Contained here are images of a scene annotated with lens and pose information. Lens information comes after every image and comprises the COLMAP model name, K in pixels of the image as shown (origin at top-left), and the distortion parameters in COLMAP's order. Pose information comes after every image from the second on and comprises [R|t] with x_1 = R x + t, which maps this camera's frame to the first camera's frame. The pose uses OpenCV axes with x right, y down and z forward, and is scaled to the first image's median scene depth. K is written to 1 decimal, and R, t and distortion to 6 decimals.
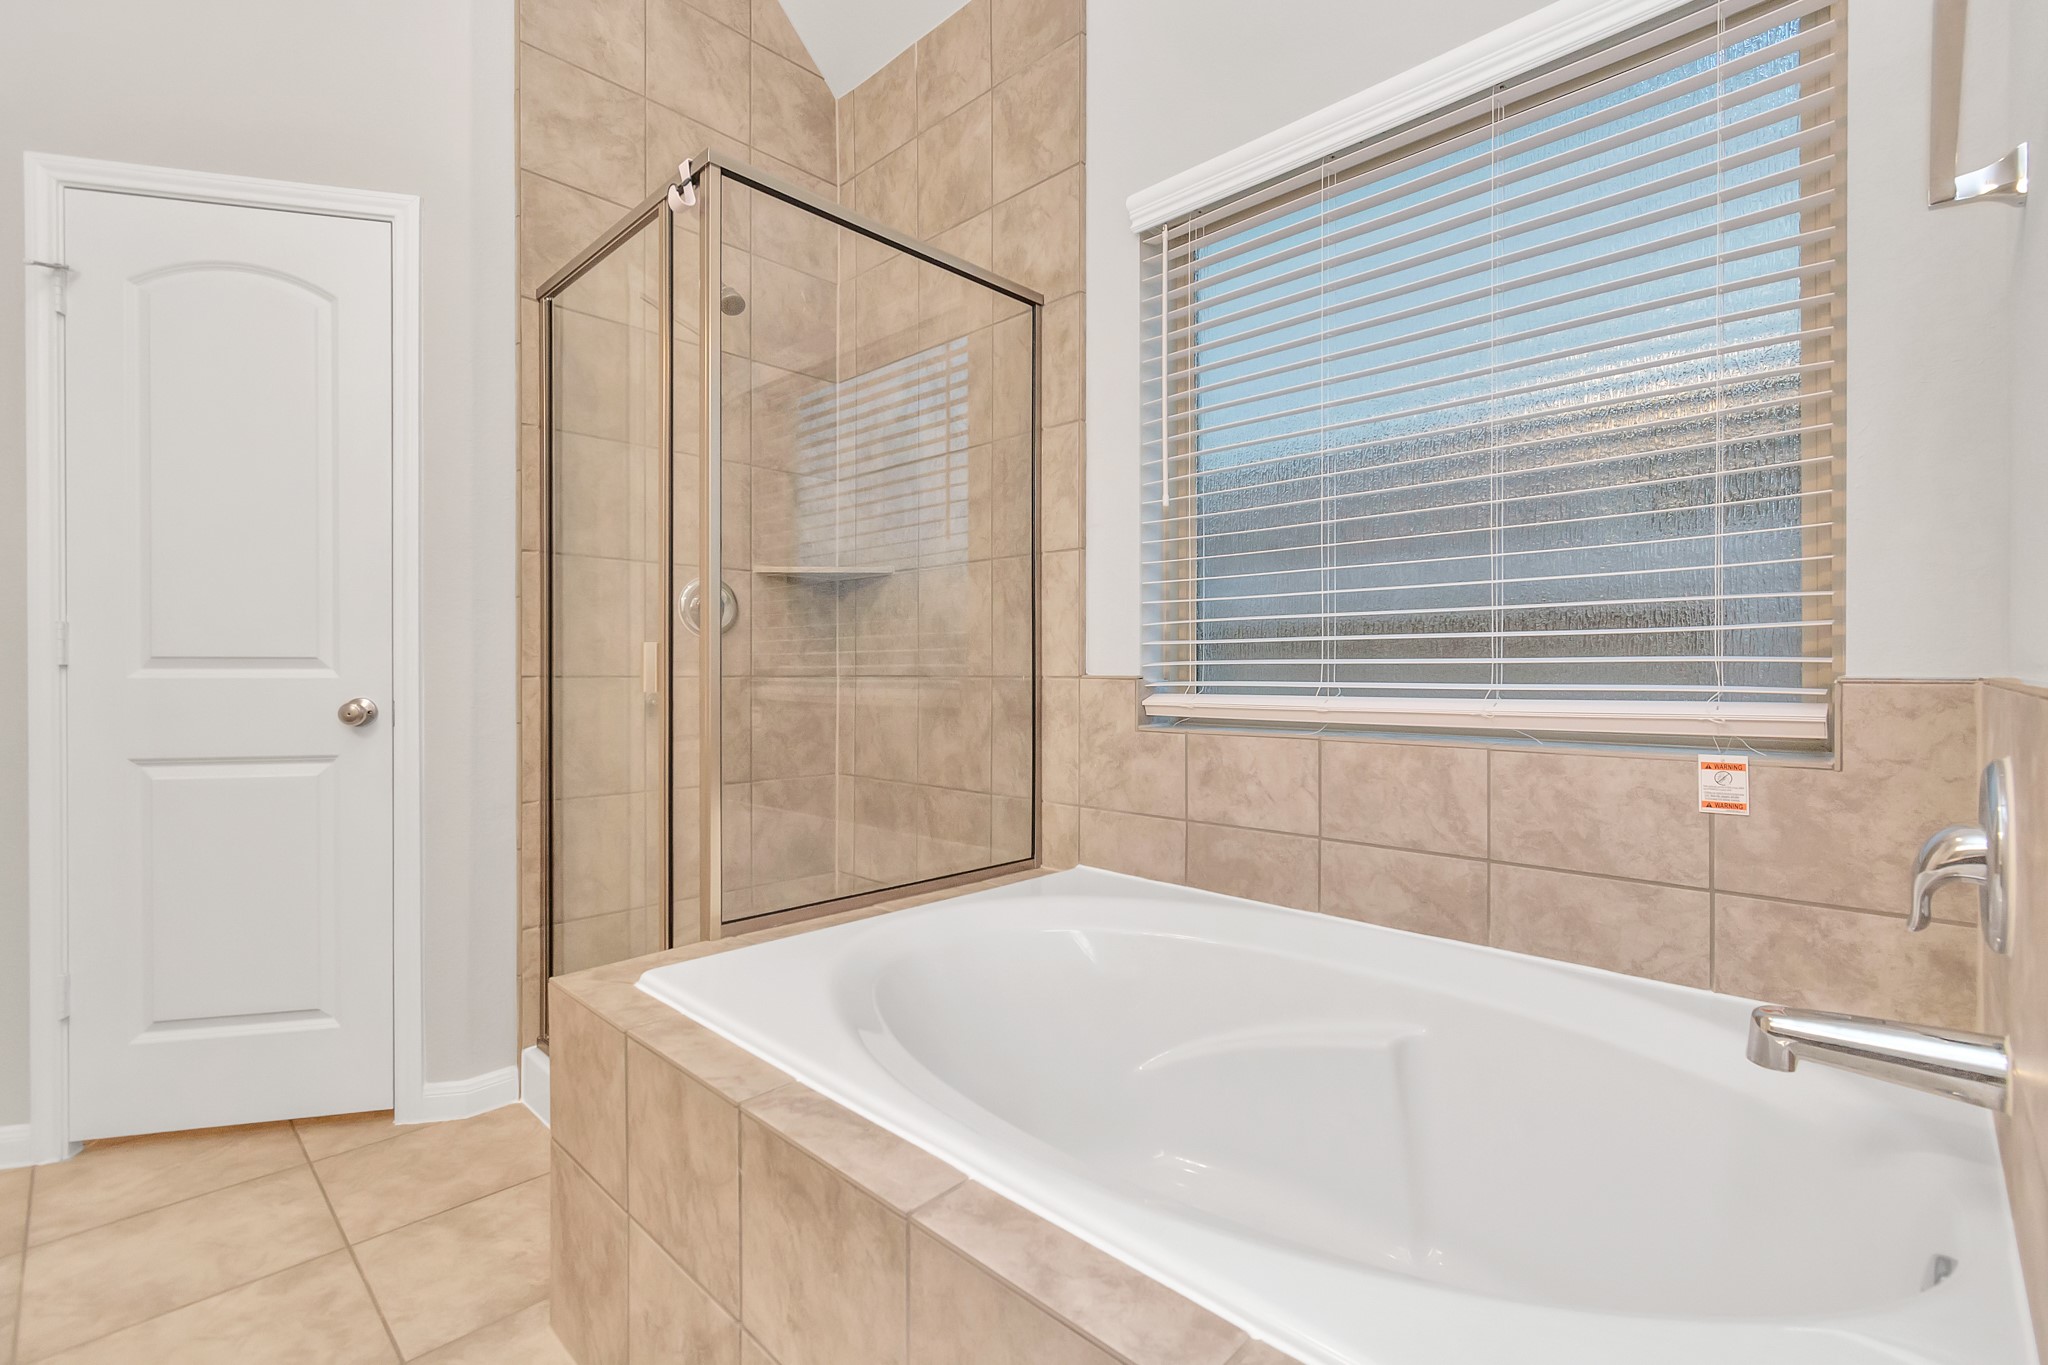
lens RADIAL K [[942.6, 0, 1025.8], [0, 942.6, 663.4], [0, 0, 1]] dist [-0.001206, -0.000336]
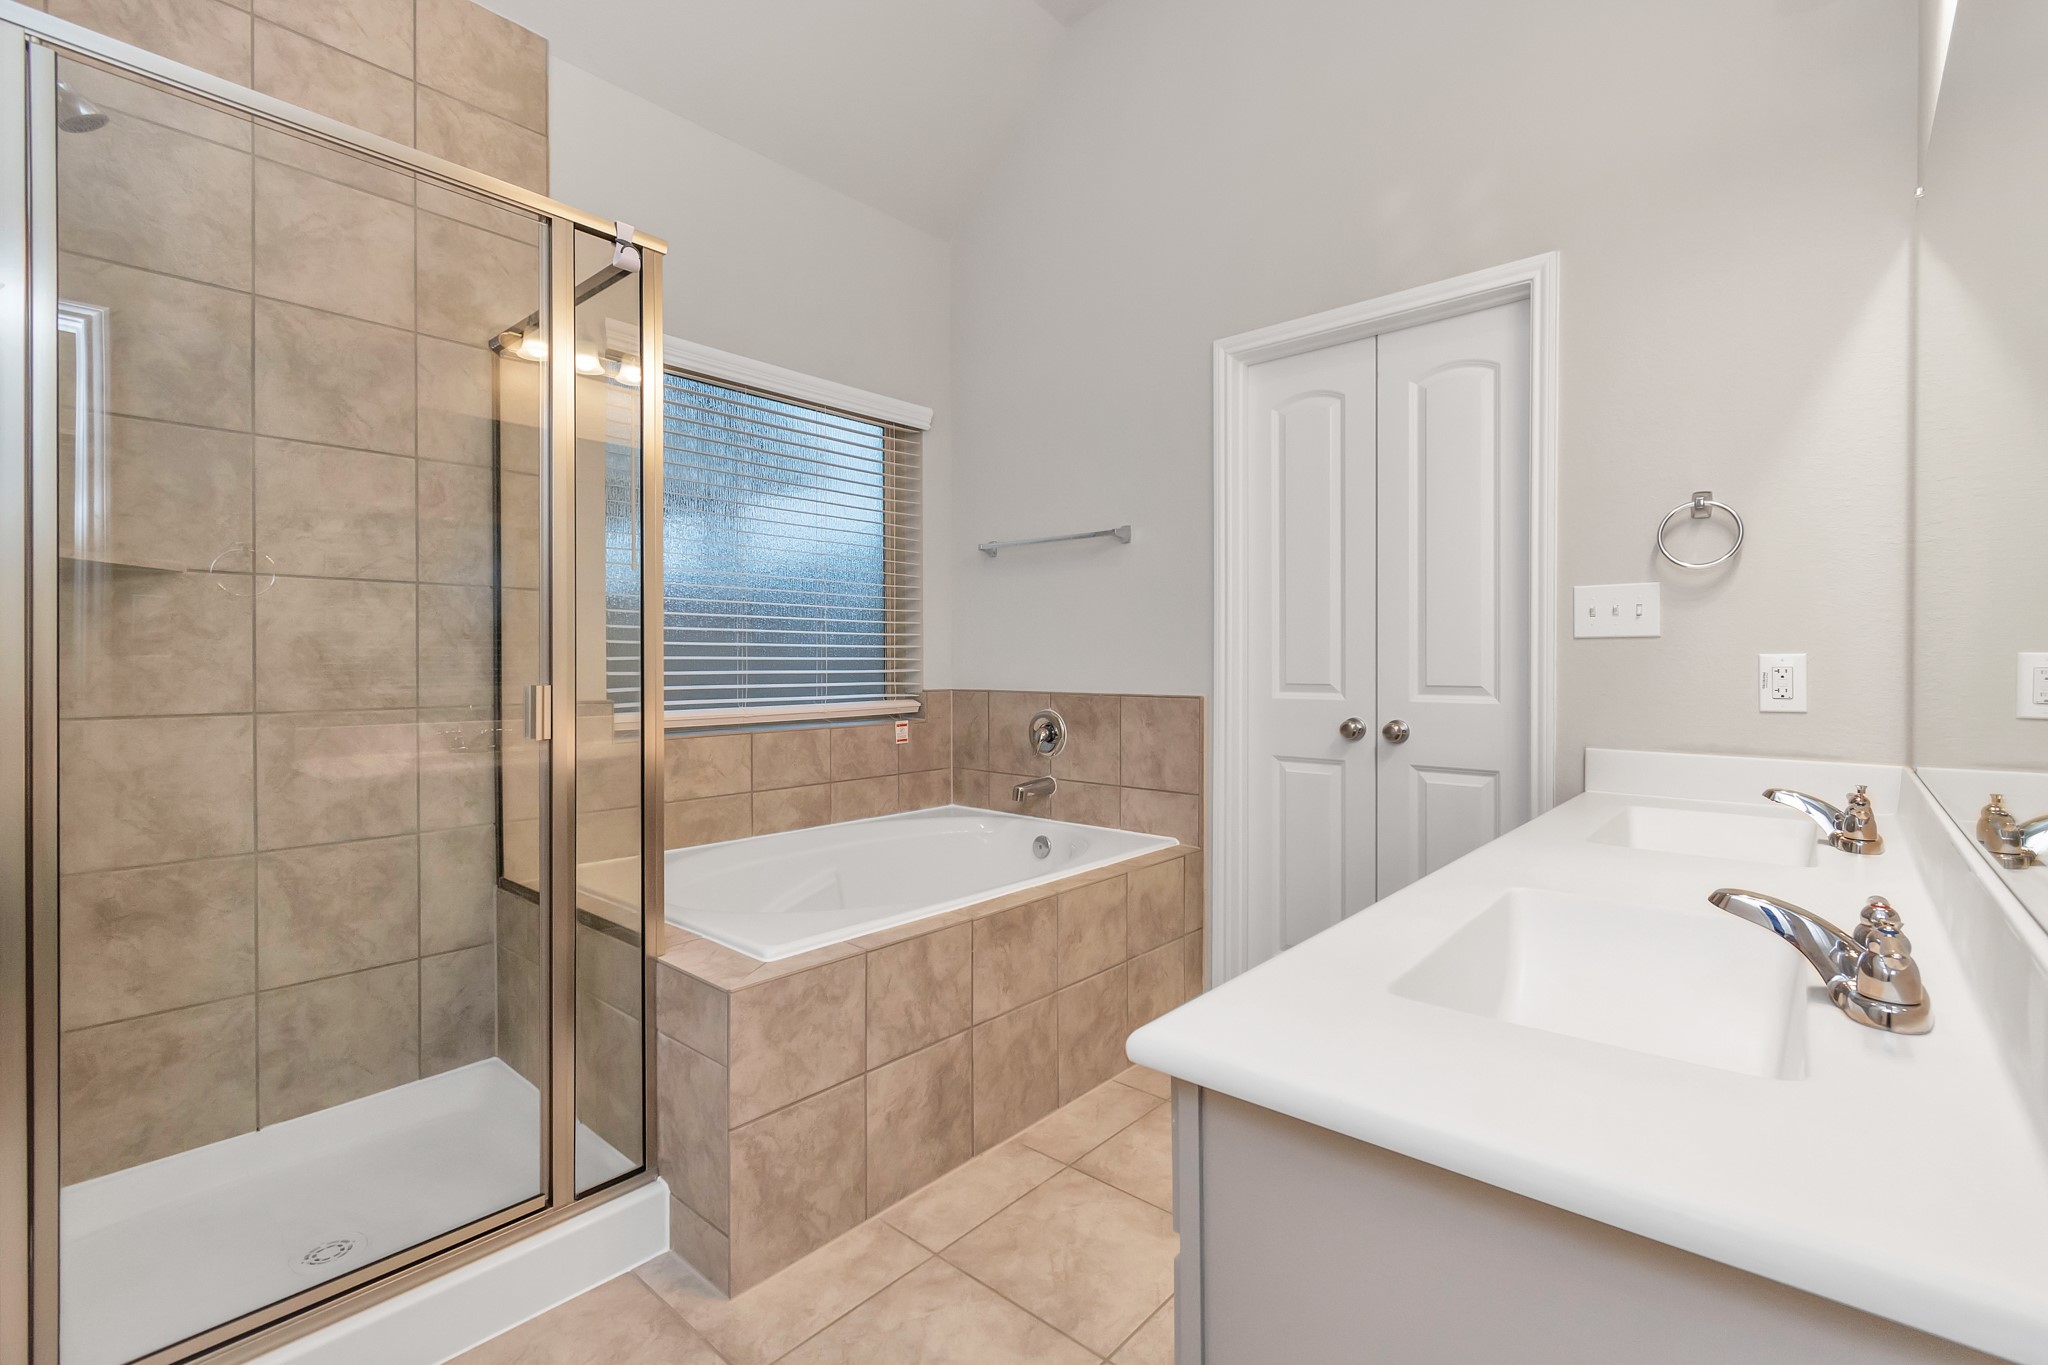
lens RADIAL K [[911.8, 0, 1024.0], [0, 911.8, 682.5], [0, 0, 1]] dist [0.000644, -0.000473]
pose [[-0.058847, -0.011428, 0.998202, -1.424105], [0.003865, 0.999924, 0.011675, -0.028502], [-0.998260, 0.004545, -0.058798, 0.654202]]
